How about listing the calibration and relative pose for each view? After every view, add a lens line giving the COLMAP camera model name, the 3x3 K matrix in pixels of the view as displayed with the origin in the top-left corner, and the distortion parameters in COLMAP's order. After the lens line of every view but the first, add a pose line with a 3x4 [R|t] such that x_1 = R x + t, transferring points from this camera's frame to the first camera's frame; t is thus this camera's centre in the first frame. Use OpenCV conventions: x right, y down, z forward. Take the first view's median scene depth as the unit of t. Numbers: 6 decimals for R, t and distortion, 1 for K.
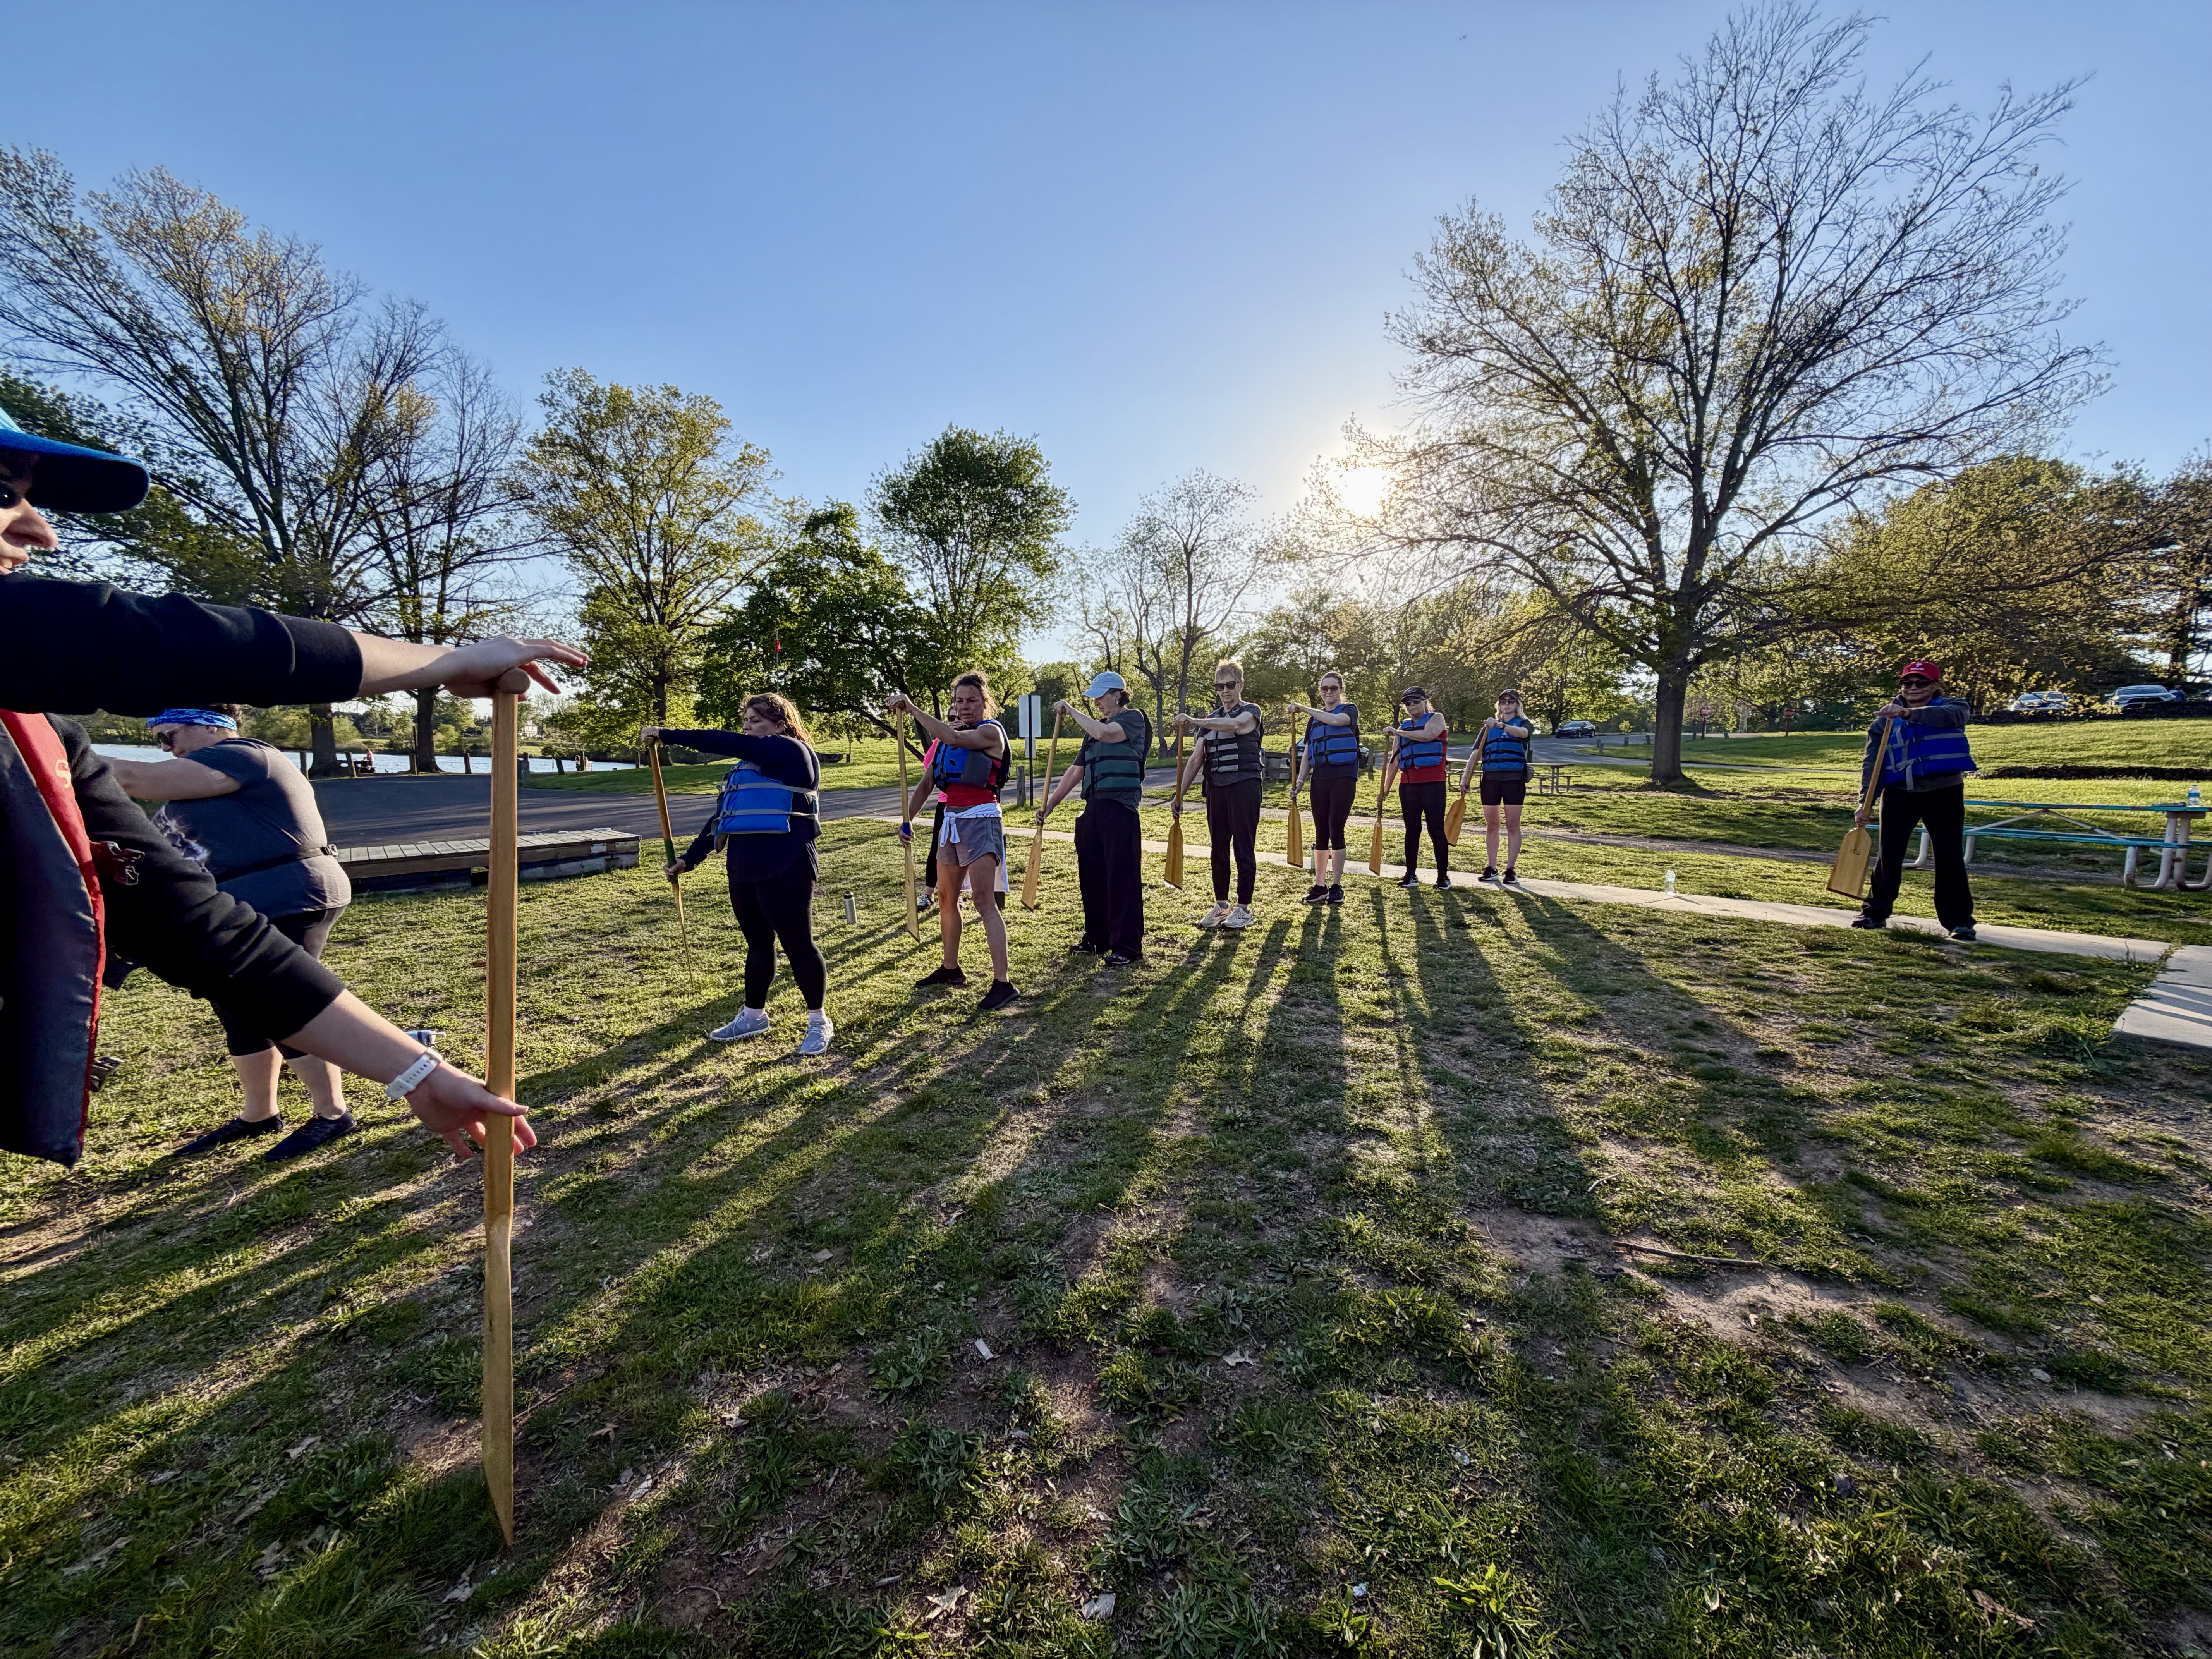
lens RADIAL K [[875.3, 0, 1118.2], [0, 875.3, 831.7], [0, 0, 1]] dist [-0.000069, 0.000282]
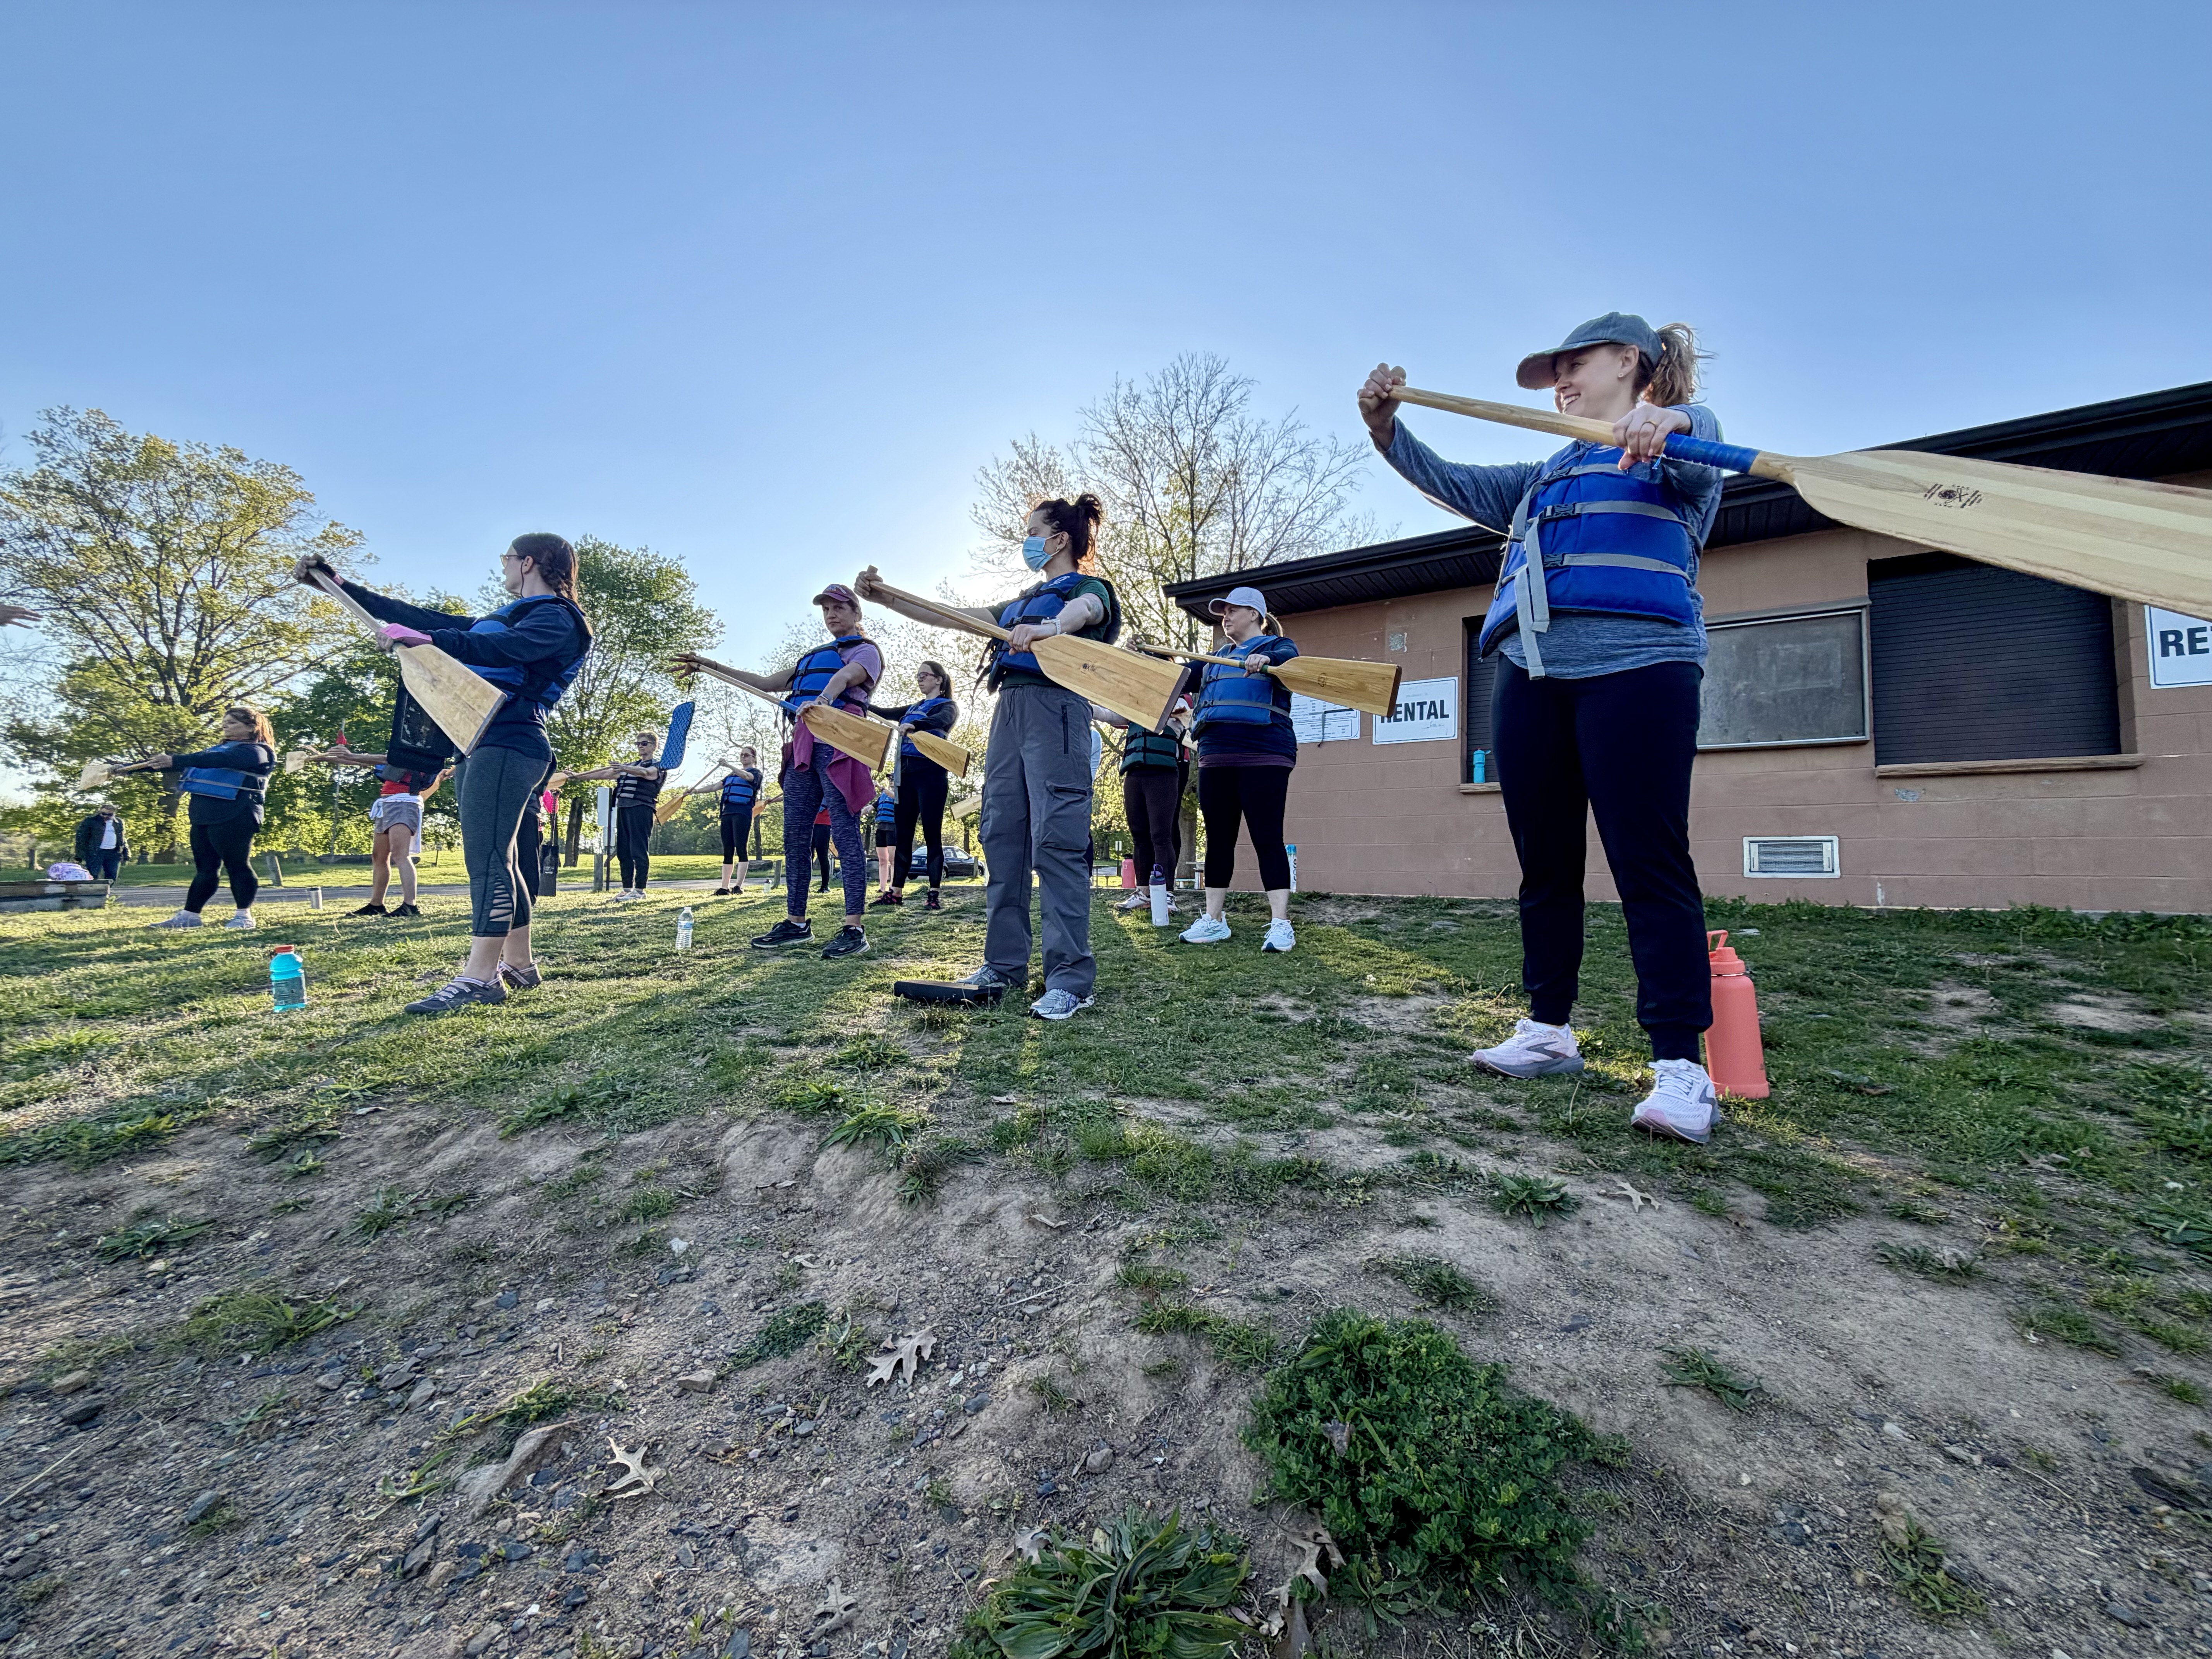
lens RADIAL K [[875.3, 0, 1109.9], [0, 875.3, 835.0], [0, 0, 1]] dist [-0.000069, 0.000282]
pose [[0.941991, 0.031230, 0.334181, 0.056515], [0.018103, 0.989485, -0.143496, 0.031561], [-0.335148, 0.141222, 0.931521, -0.095230]]
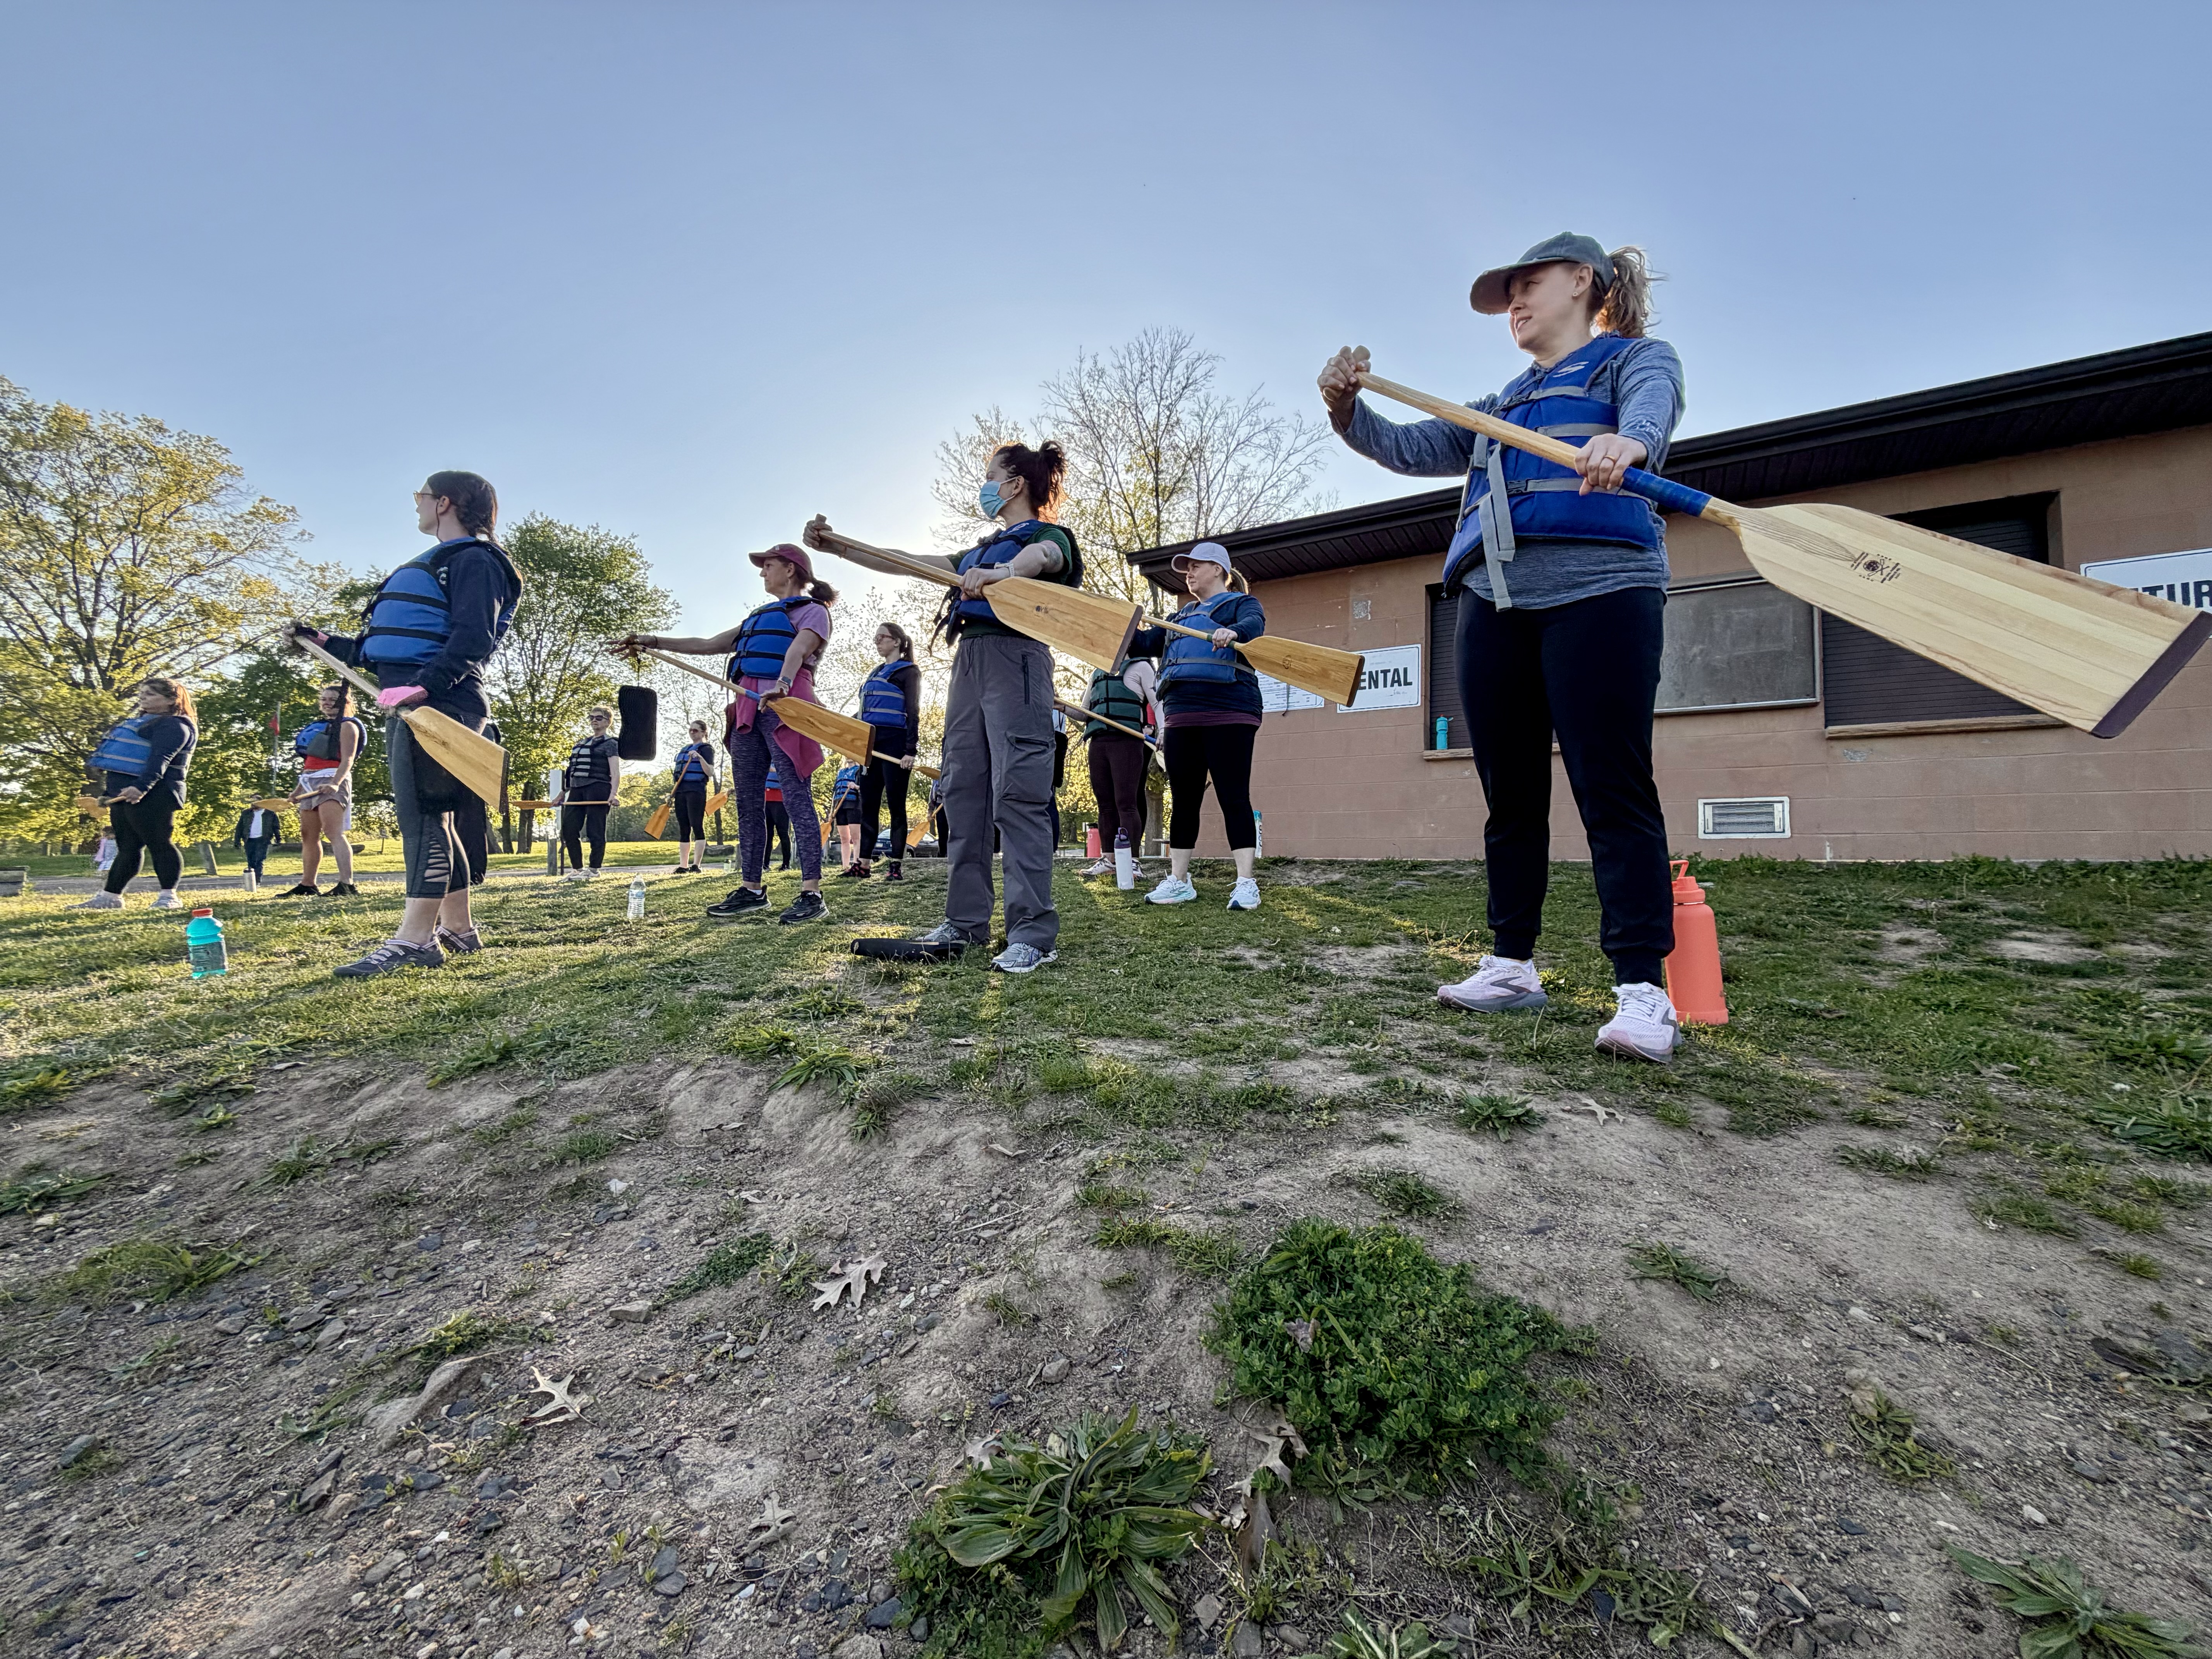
lens RADIAL K [[875.3, 0, 1110.3], [0, 875.3, 835.7], [0, 0, 1]] dist [-0.000069, 0.000282]
pose [[0.929014, 0.016608, 0.369673, 0.057377], [0.031519, 0.991811, -0.123768, 0.033940], [-0.368701, 0.126634, 0.920882, -0.093870]]
